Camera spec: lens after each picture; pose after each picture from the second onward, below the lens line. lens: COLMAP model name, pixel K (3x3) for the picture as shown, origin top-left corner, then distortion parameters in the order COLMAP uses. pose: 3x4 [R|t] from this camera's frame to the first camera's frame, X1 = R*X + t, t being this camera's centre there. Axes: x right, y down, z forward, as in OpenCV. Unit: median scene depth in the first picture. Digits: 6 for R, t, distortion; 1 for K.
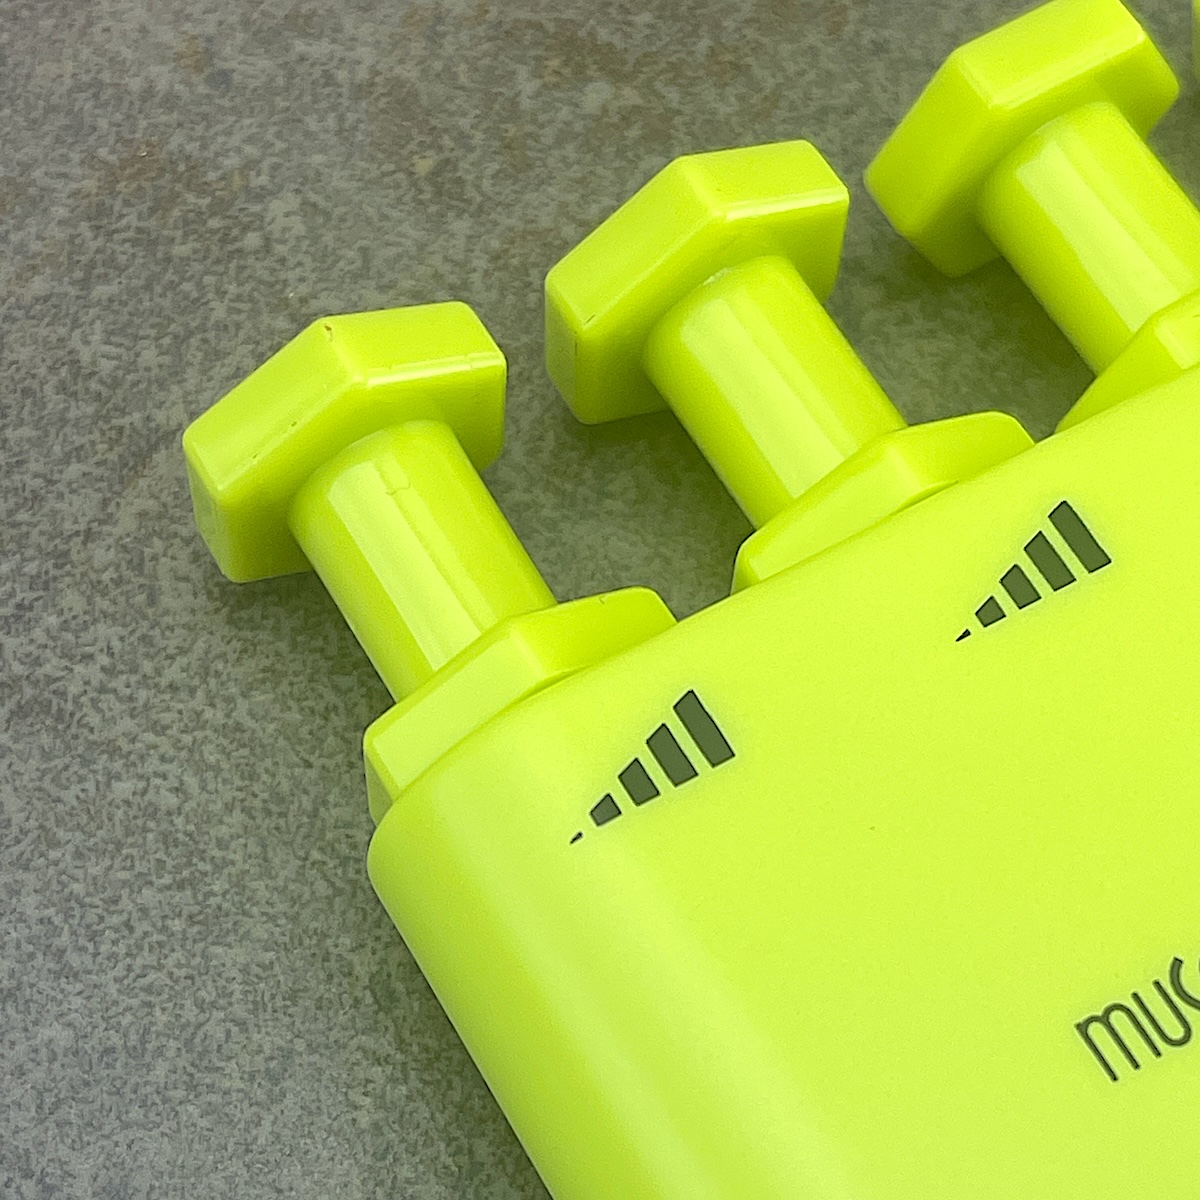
lens RADIAL K [[3511.3, 0, 600.0], [0, 3511.3, 600.0], [0, 0, 1]] dist [0.090238, 0.248657]
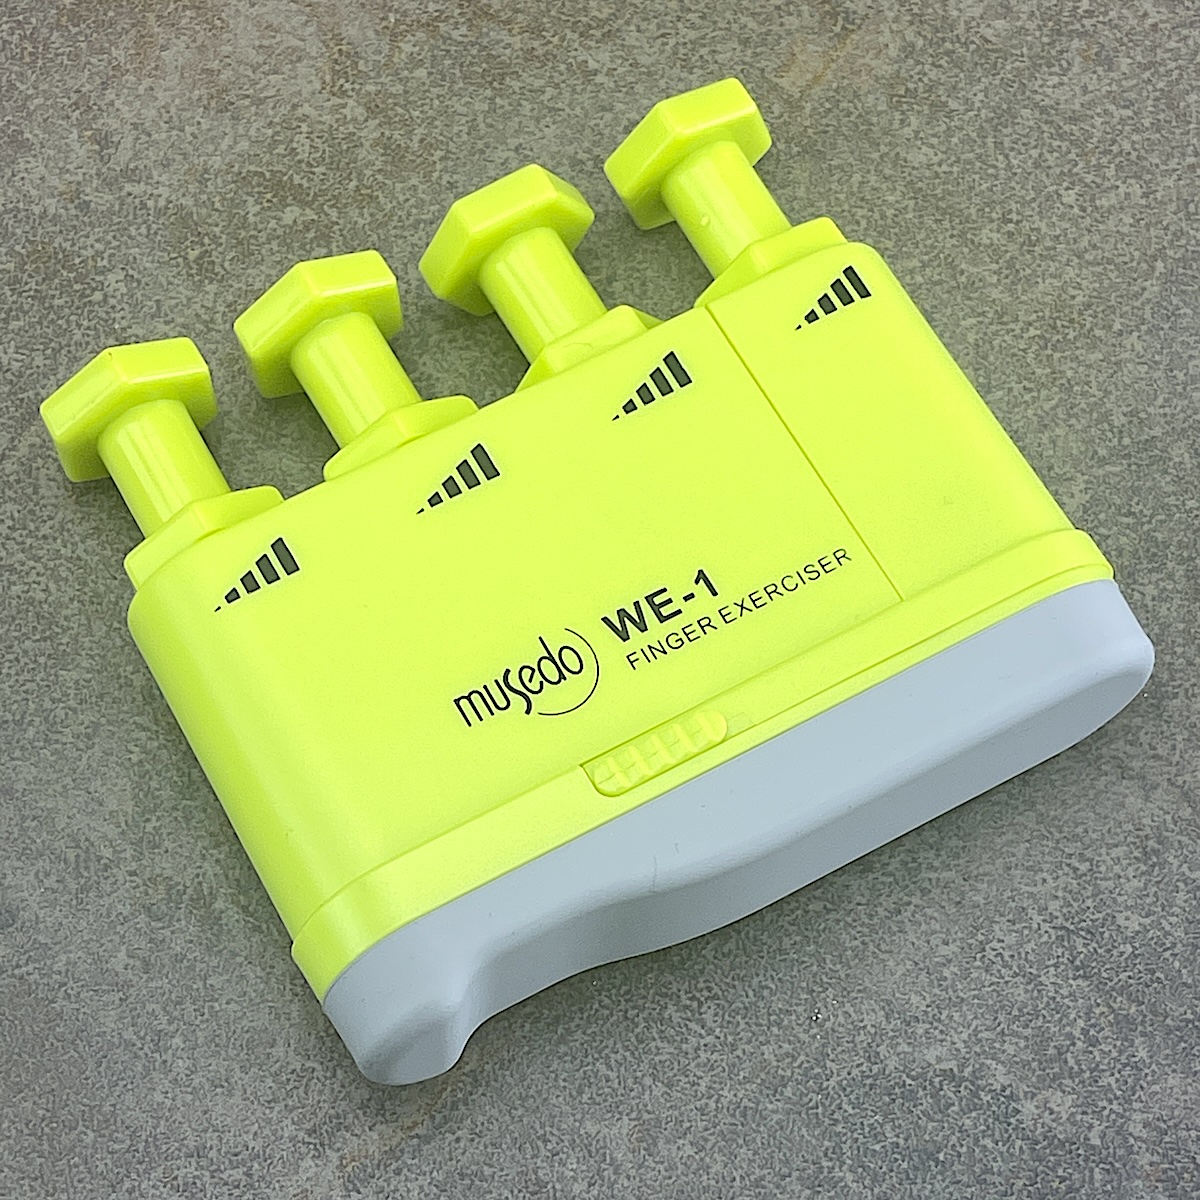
lens RADIAL K [[3511.3, 0, 600.0], [0, 3511.3, 600.0], [0, 0, 1]] dist [0.090238, 0.248657]
pose [[0.998401, 0.005140, -0.056300, 0.273934], [-0.003363, 0.999494, 0.031627, -0.002298], [0.056434, -0.031387, 0.997913, -0.847694]]
